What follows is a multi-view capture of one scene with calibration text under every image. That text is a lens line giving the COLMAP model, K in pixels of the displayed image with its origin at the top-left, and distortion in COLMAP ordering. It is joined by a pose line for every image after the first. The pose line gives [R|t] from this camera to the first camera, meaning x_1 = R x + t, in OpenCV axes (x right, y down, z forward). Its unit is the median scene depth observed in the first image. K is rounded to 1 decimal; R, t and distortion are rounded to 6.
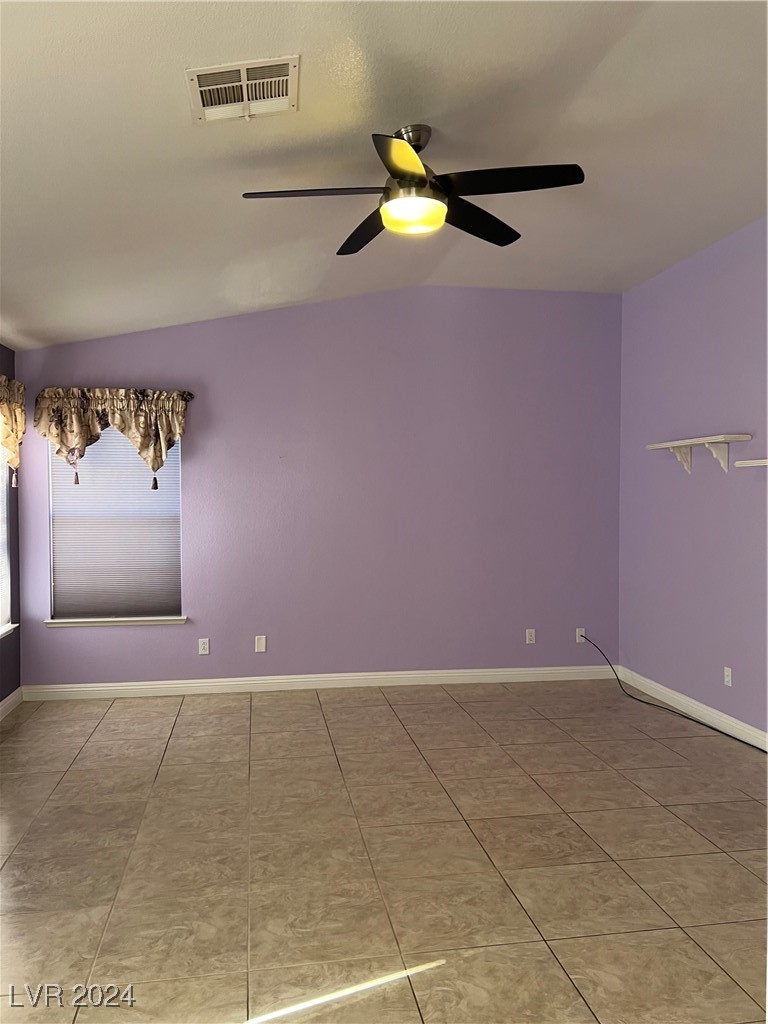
lens RADIAL K [[771.9, 0, 381.4], [0, 771.9, 512.8], [0, 0, 1]] dist [0.042959, -0.043776]
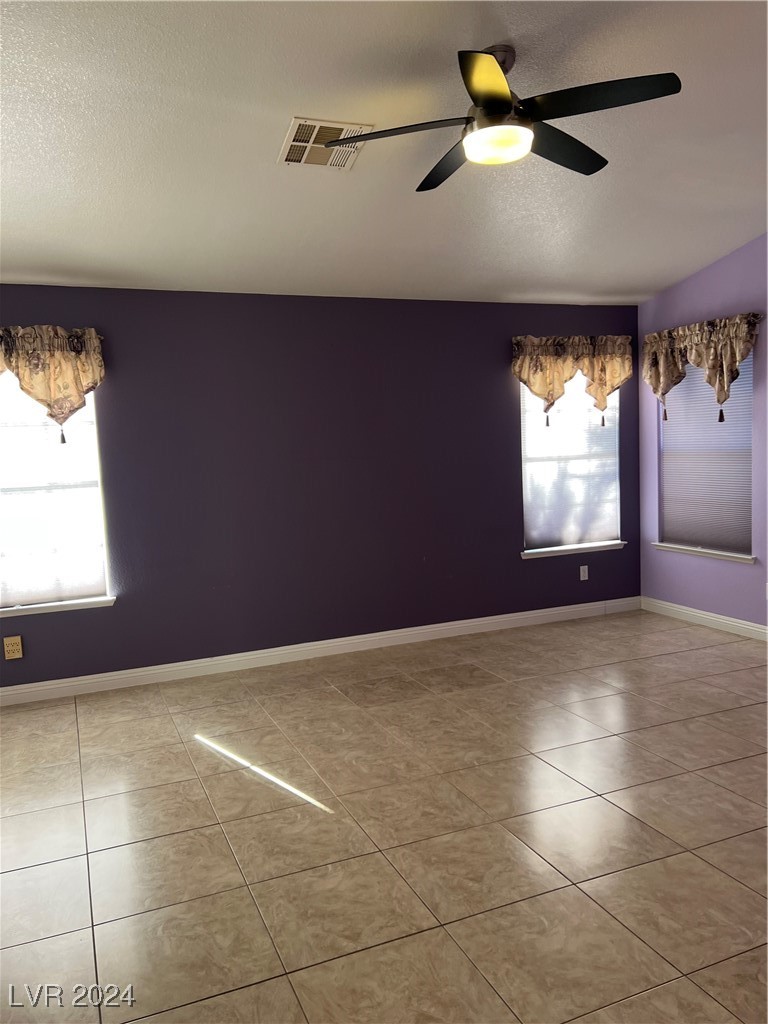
lens RADIAL K [[771.9, 0, 382.0], [0, 771.9, 513.2], [0, 0, 1]] dist [0.042959, -0.043776]
pose [[0.232668, 0.076335, -0.969556, 0.576318], [0.018273, 0.996396, 0.082833, -0.004674], [0.972384, -0.036989, 0.230435, 0.362504]]
